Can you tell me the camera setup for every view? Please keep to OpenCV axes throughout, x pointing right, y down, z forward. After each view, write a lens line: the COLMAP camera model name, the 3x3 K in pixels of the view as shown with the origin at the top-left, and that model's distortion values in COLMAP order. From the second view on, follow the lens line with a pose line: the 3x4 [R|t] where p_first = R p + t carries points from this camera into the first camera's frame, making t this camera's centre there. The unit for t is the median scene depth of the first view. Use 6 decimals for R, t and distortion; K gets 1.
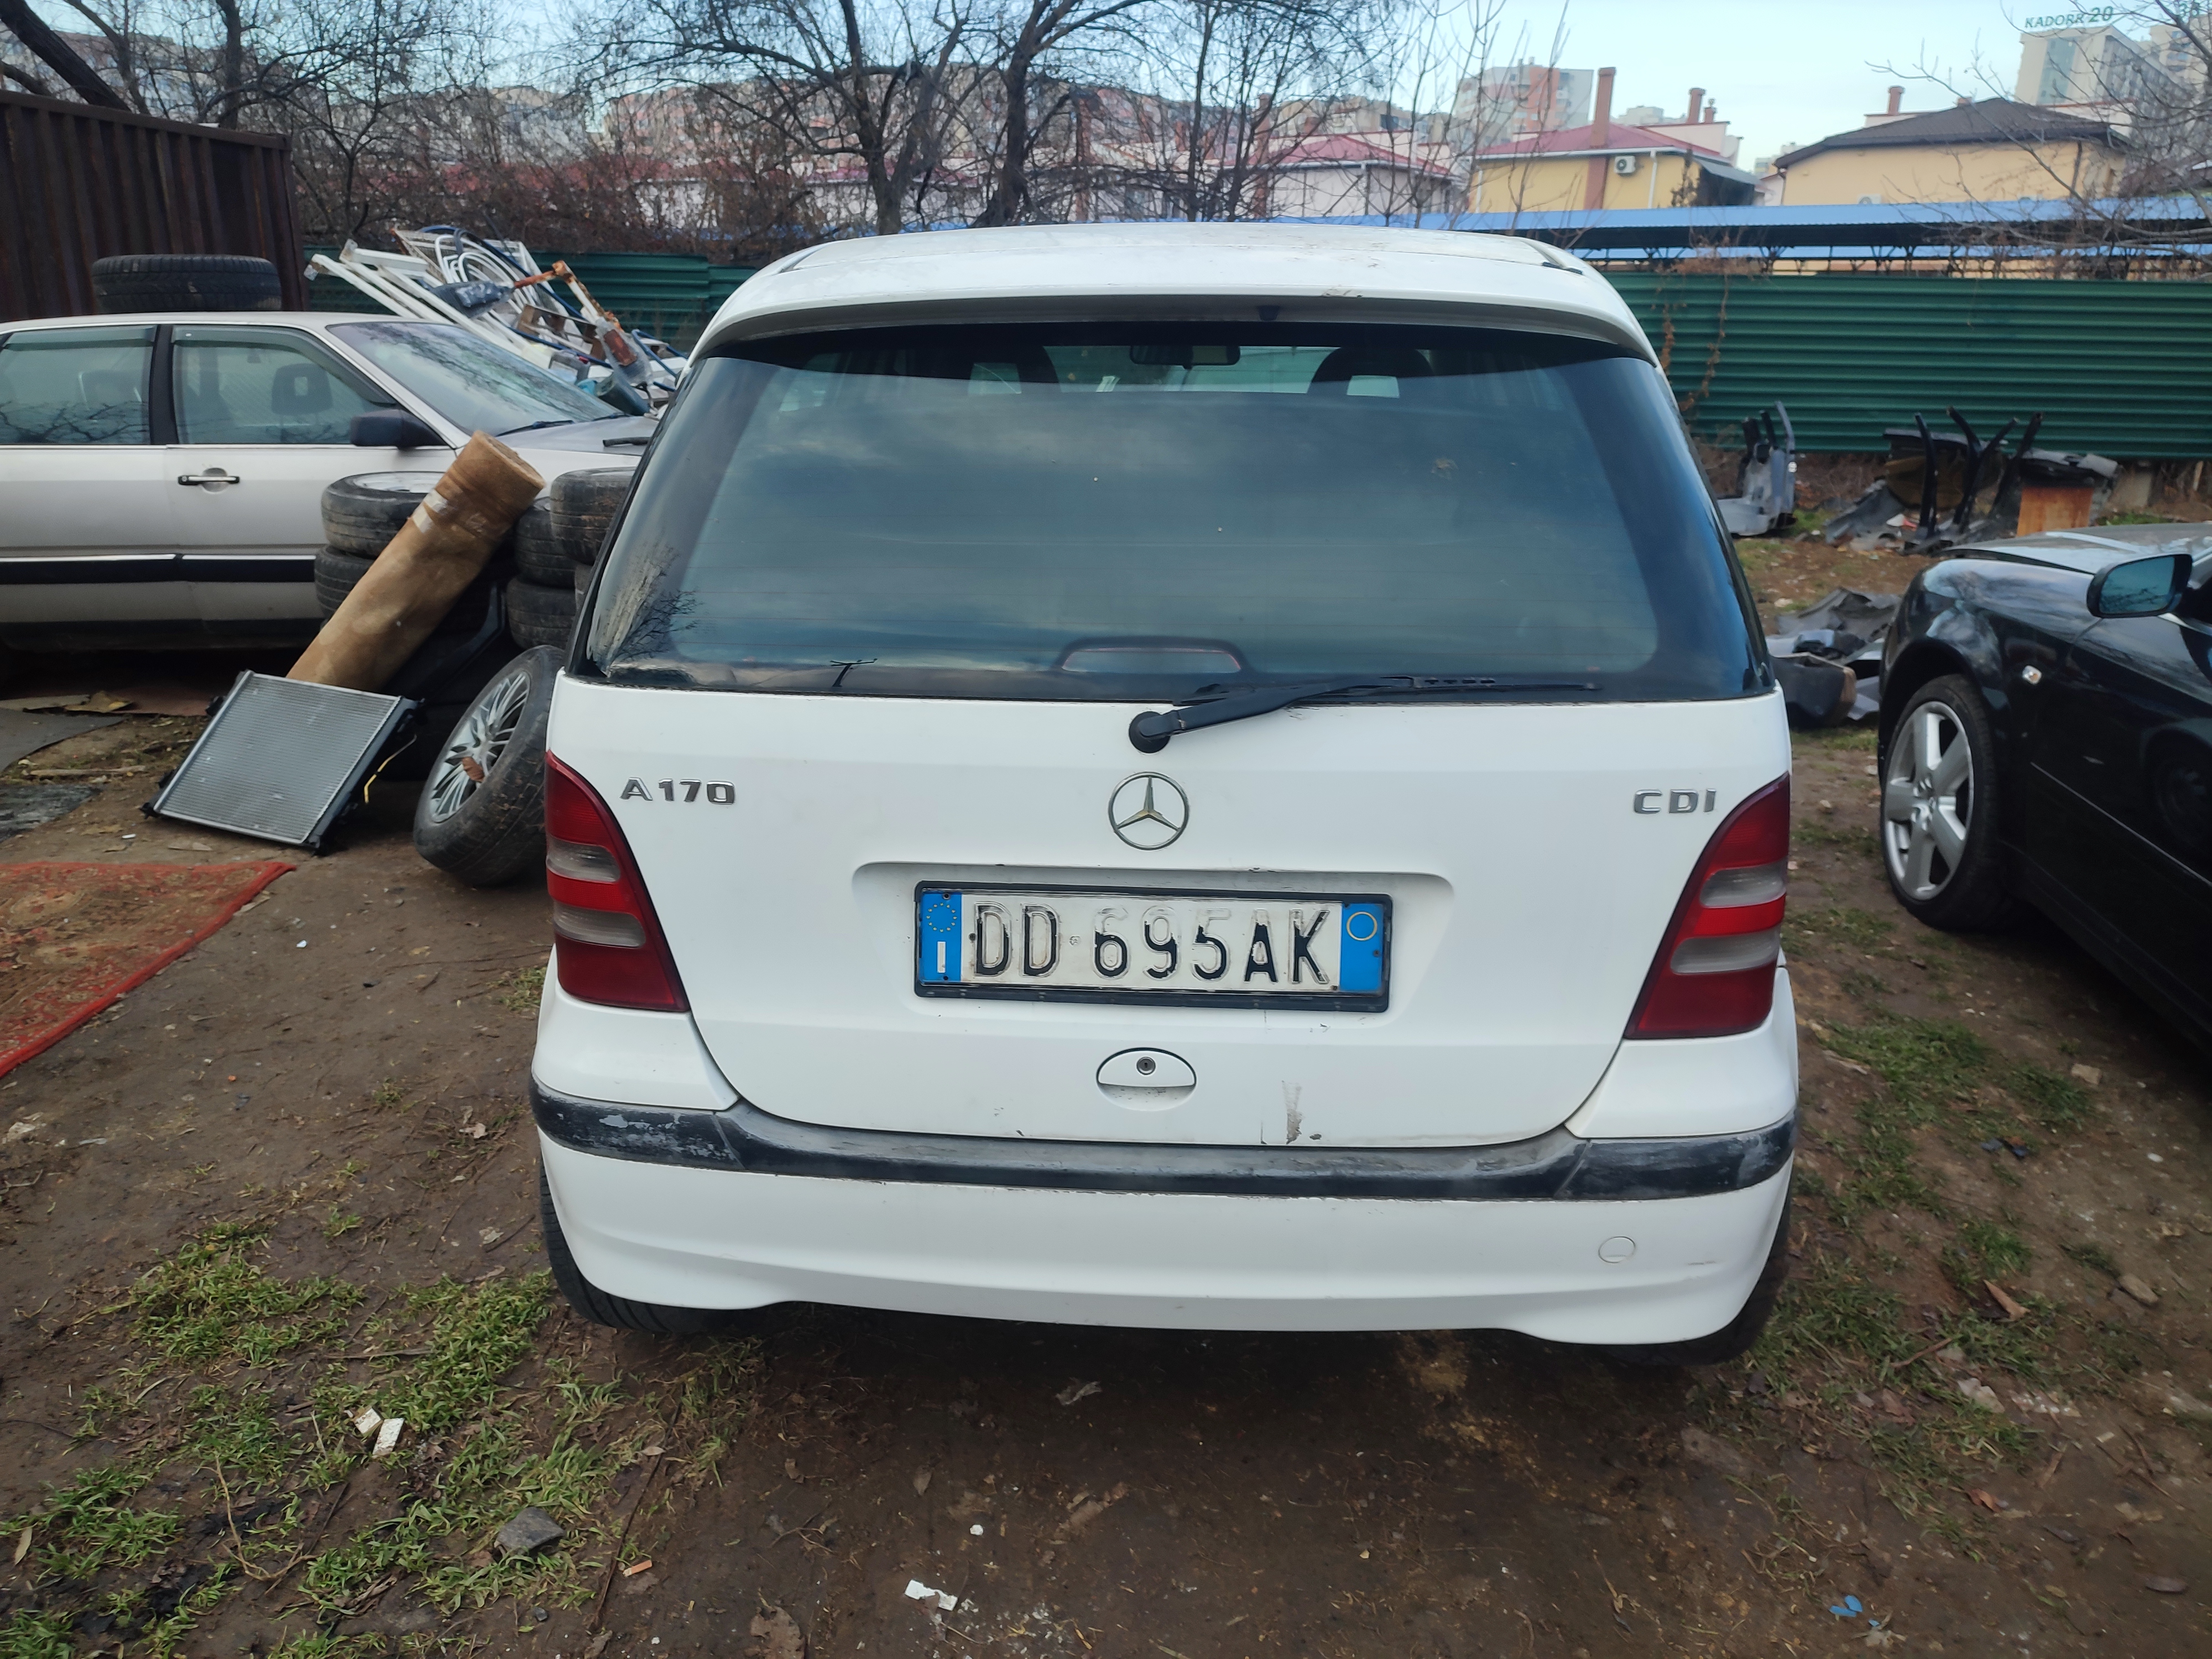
lens RADIAL K [[1530.3, 0, 1106.0], [0, 1530.3, 829.5], [0, 0, 1]] dist [0.041978, -0.039452]
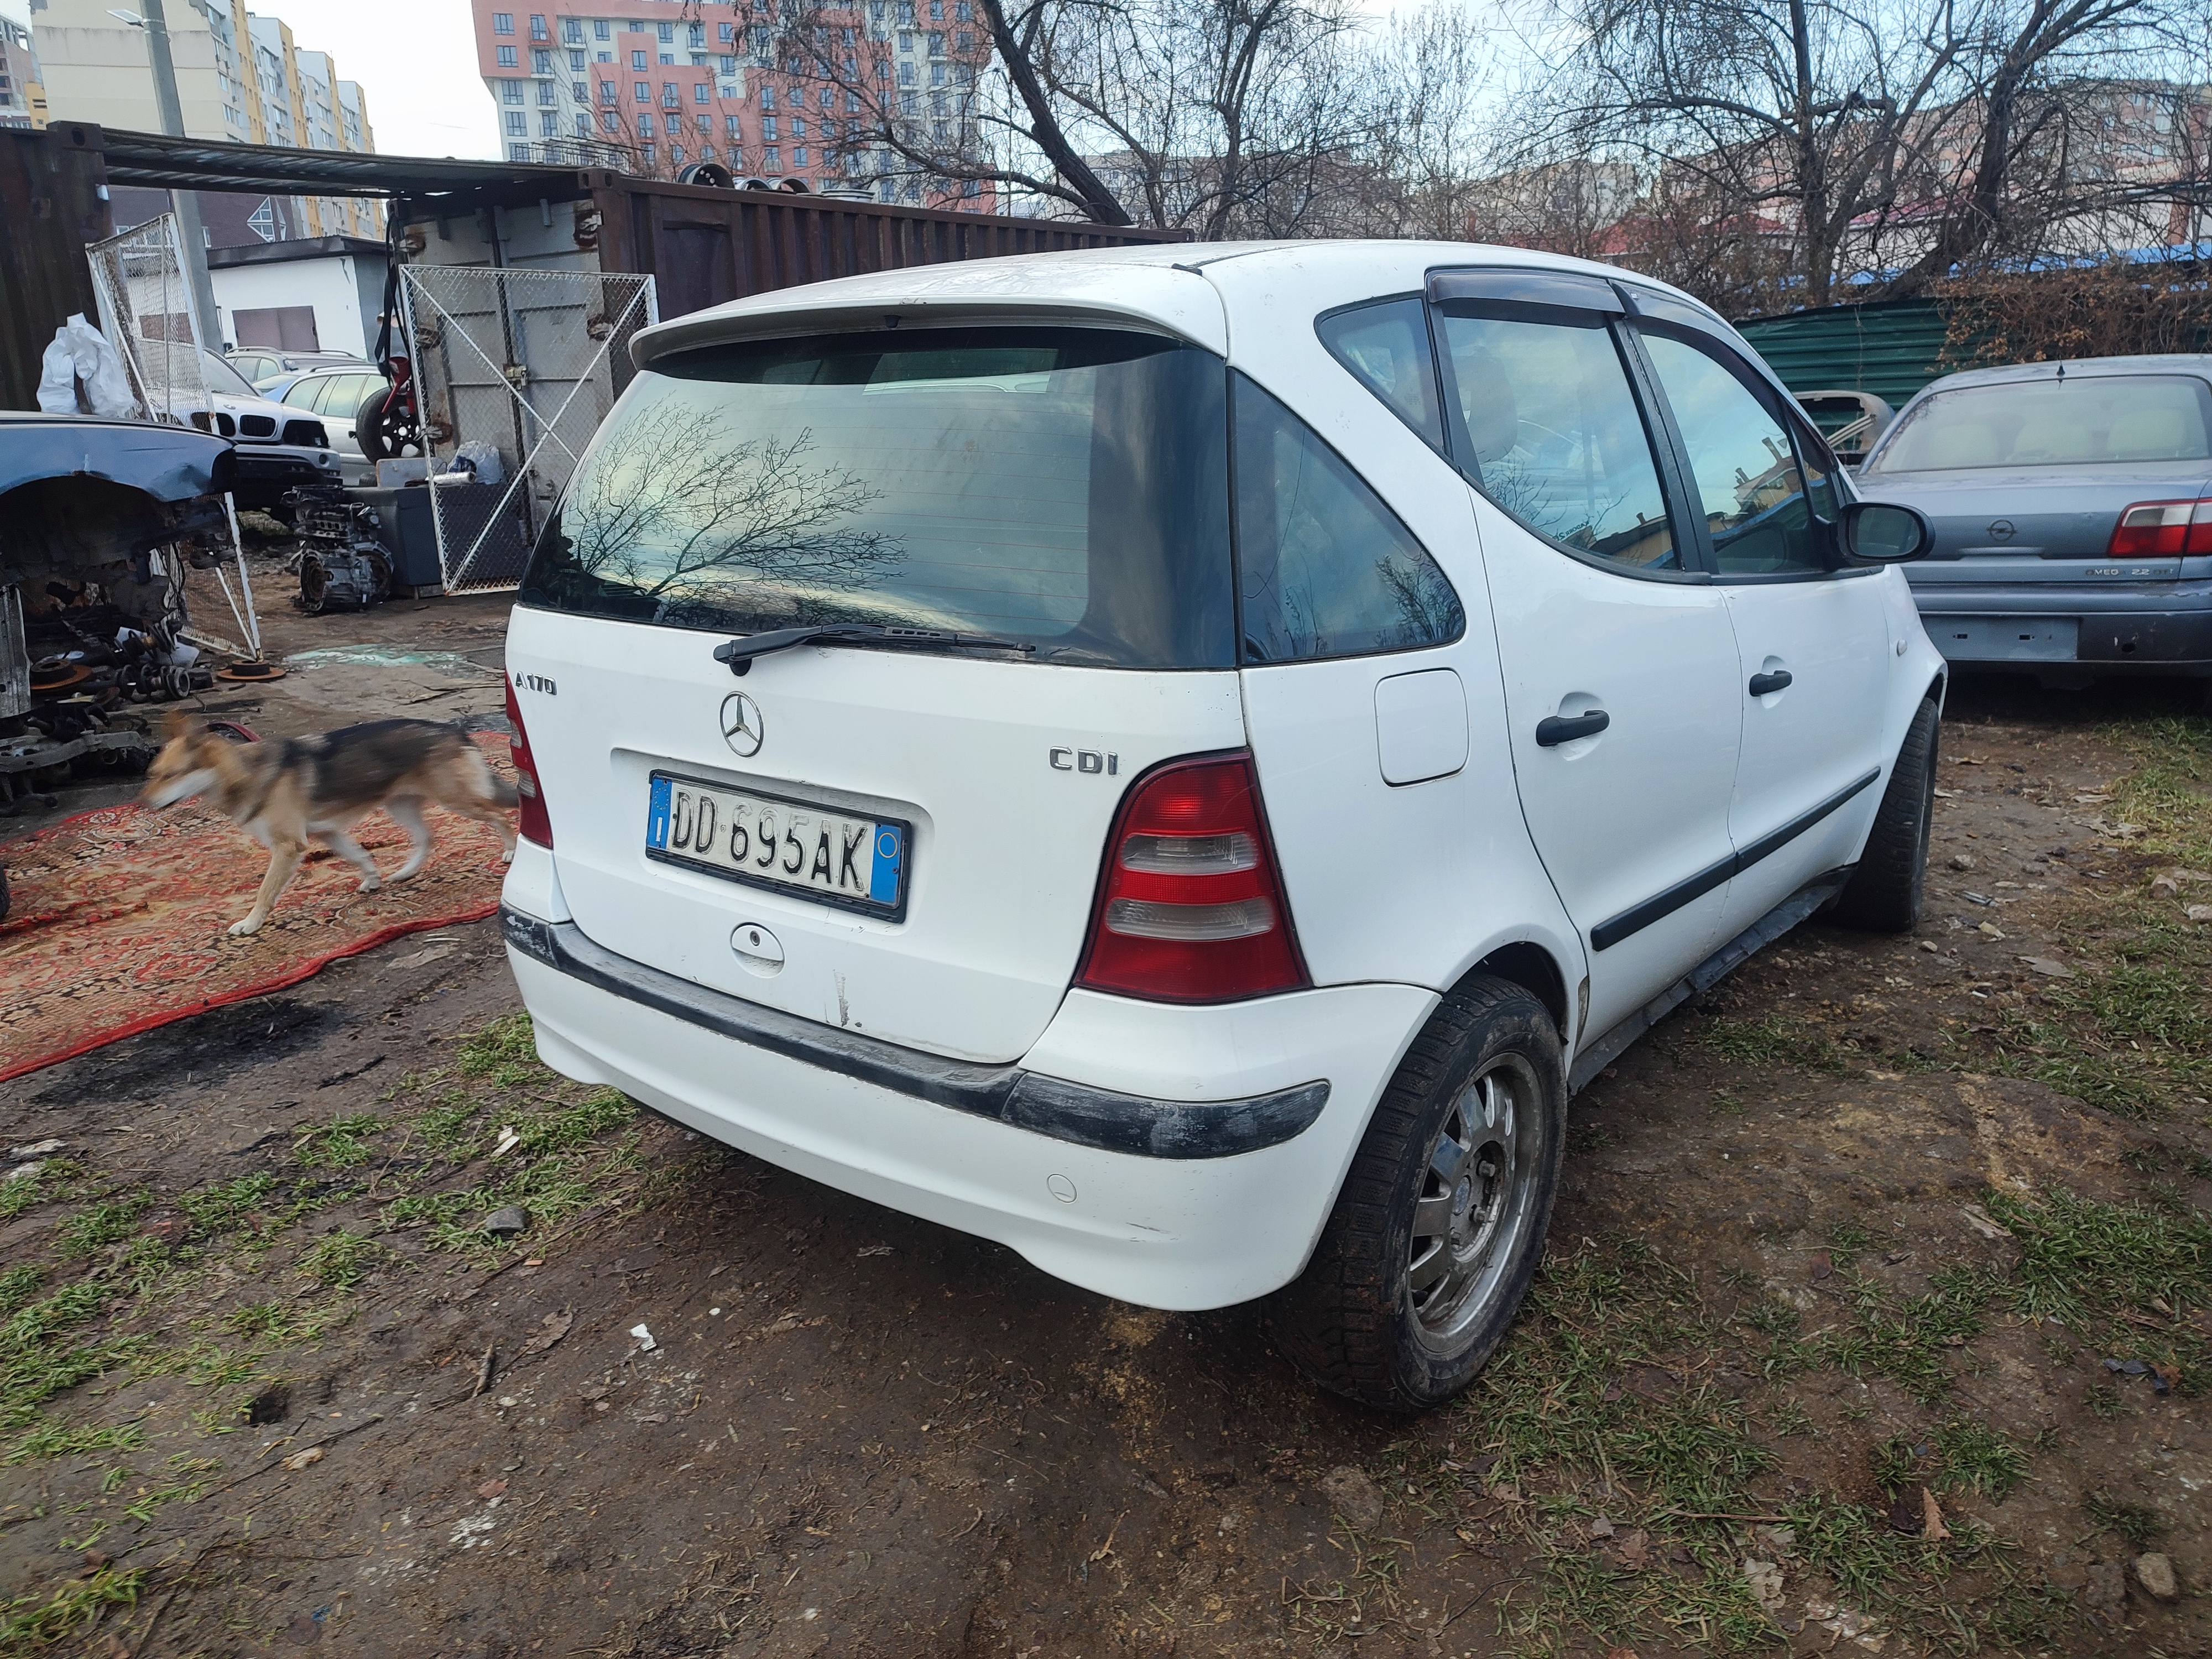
lens RADIAL K [[1594.8, 0, 1106.0], [0, 1594.8, 829.5], [0, 0, 1]] dist [0.055096, -0.062813]
pose [[0.818691, 0.127047, -0.560004, 0.958829], [-0.141513, 0.989779, 0.017665, 0.006606], [0.556525, 0.064786, 0.828301, 0.096489]]
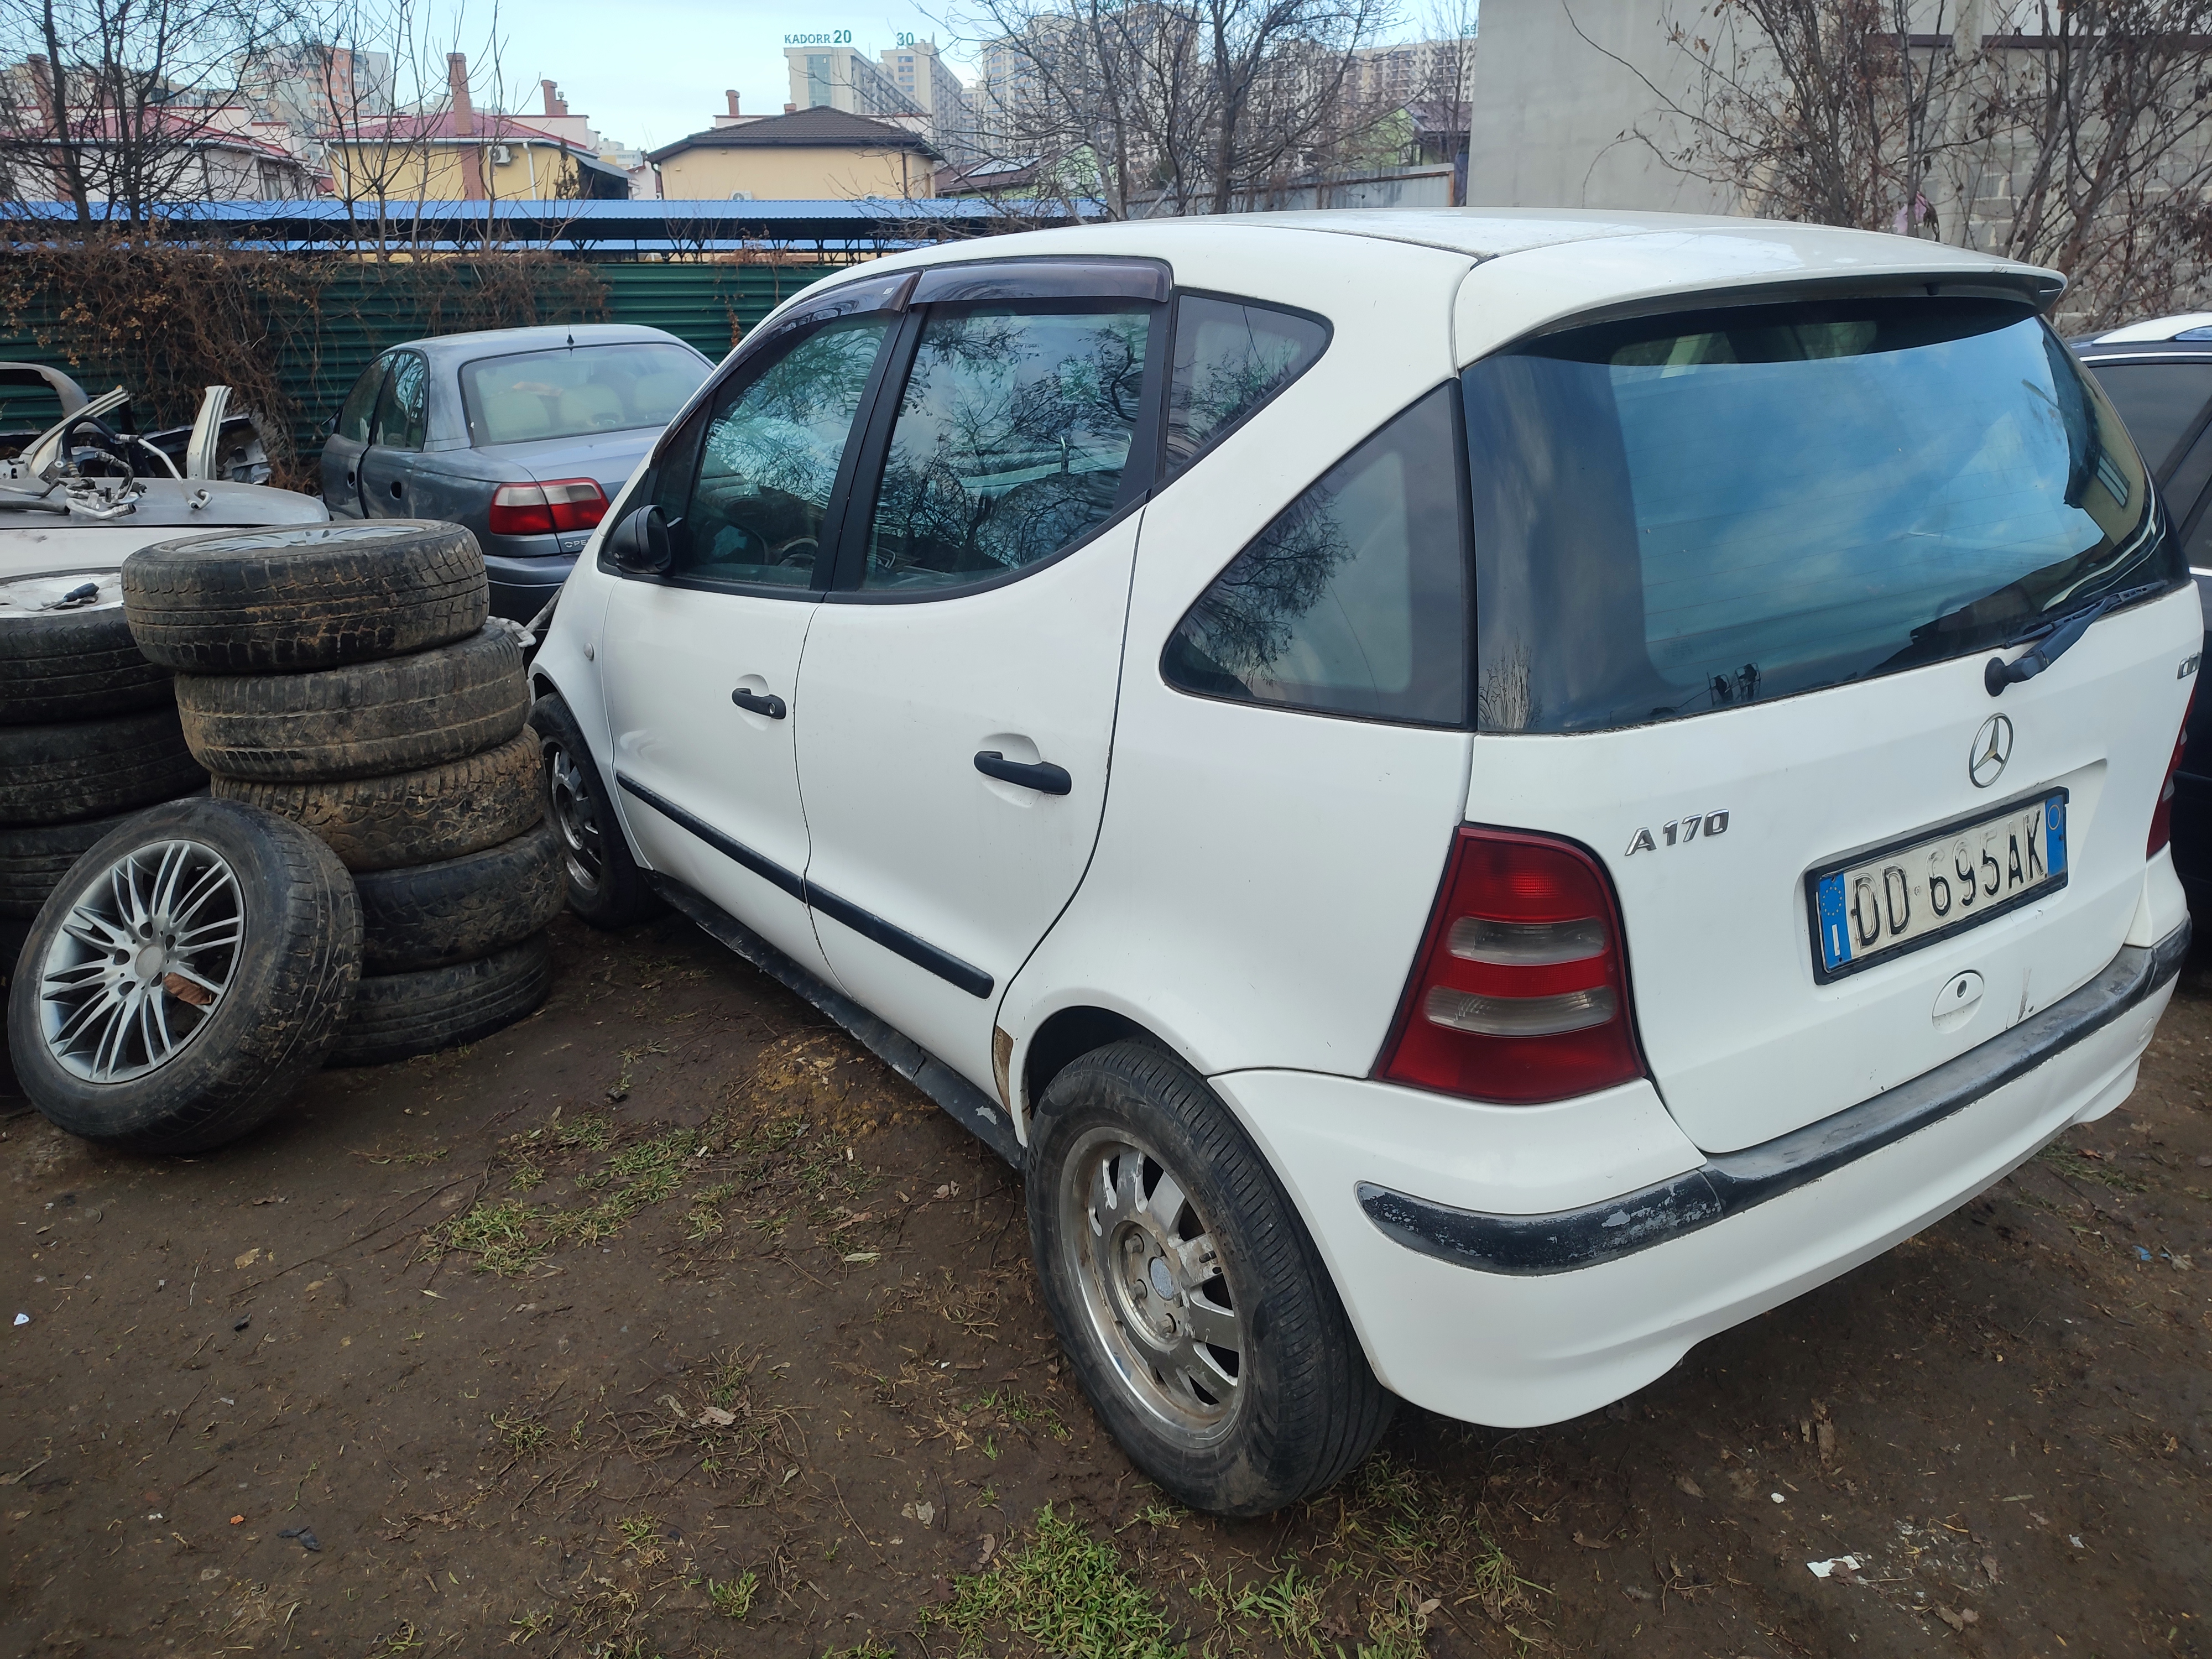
lens RADIAL K [[1530.3, 0, 1106.0], [0, 1530.3, 829.5], [0, 0, 1]] dist [0.041978, -0.039452]
pose [[0.798267, -0.216152, 0.562182, -1.045146], [0.213532, 0.974323, 0.071411, -0.161631], [-0.563183, 0.063039, 0.823924, 0.438225]]
